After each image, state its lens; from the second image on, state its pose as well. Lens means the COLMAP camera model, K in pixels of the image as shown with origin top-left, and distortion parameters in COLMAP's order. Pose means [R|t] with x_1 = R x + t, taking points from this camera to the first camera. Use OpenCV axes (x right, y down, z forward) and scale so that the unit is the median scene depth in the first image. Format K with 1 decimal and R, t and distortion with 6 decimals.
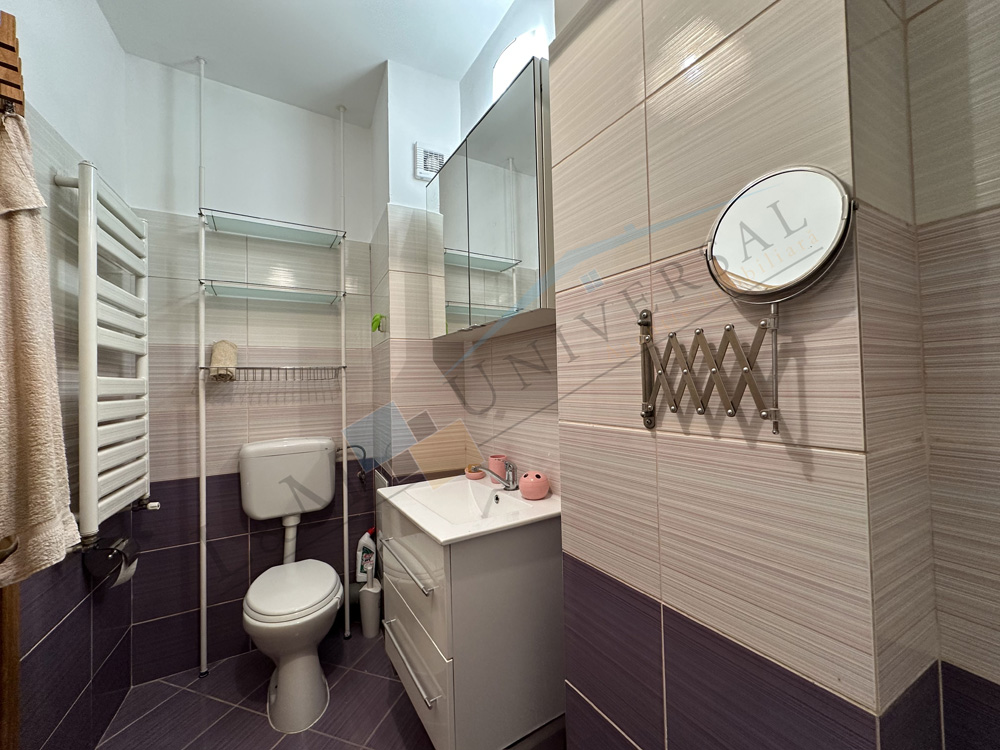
lens RADIAL K [[397.8, 0, 500.0], [0, 397.8, 375.0], [0, 0, 1]] dist [-0.000345, -0.000033]
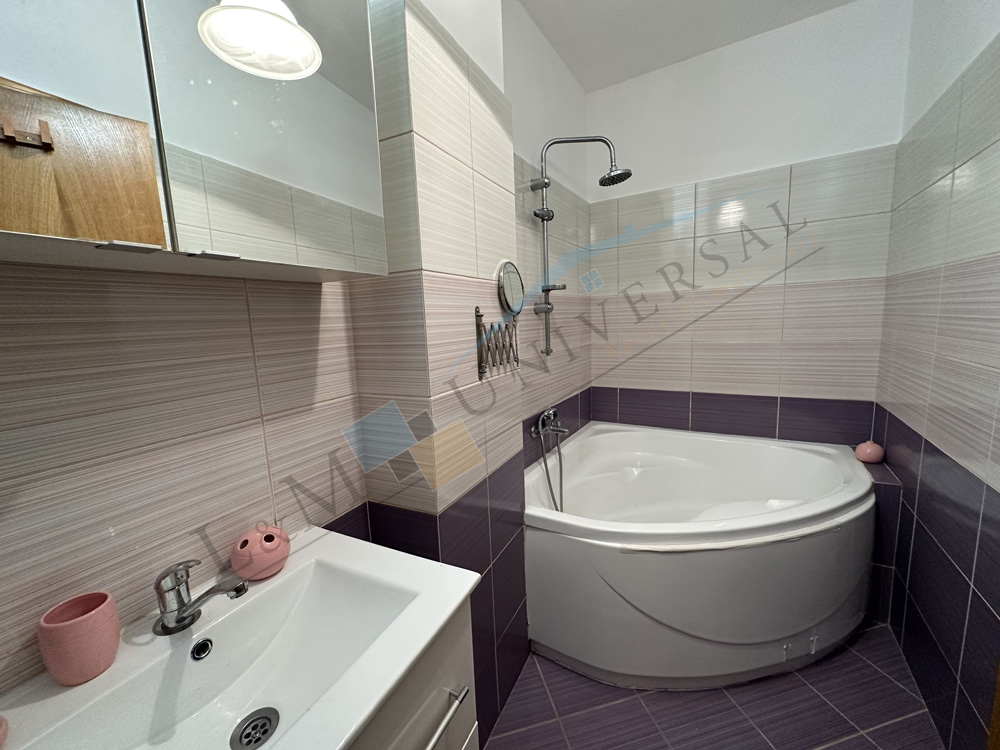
lens RADIAL K [[397.8, 0, 500.0], [0, 397.8, 375.0], [0, 0, 1]] dist [-0.000345, -0.000033]
pose [[-0.527858, -0.074957, 0.846019, -1.073738], [0.033881, 0.993447, 0.109158, -0.063719], [-0.848657, 0.086284, -0.521859, 1.811241]]
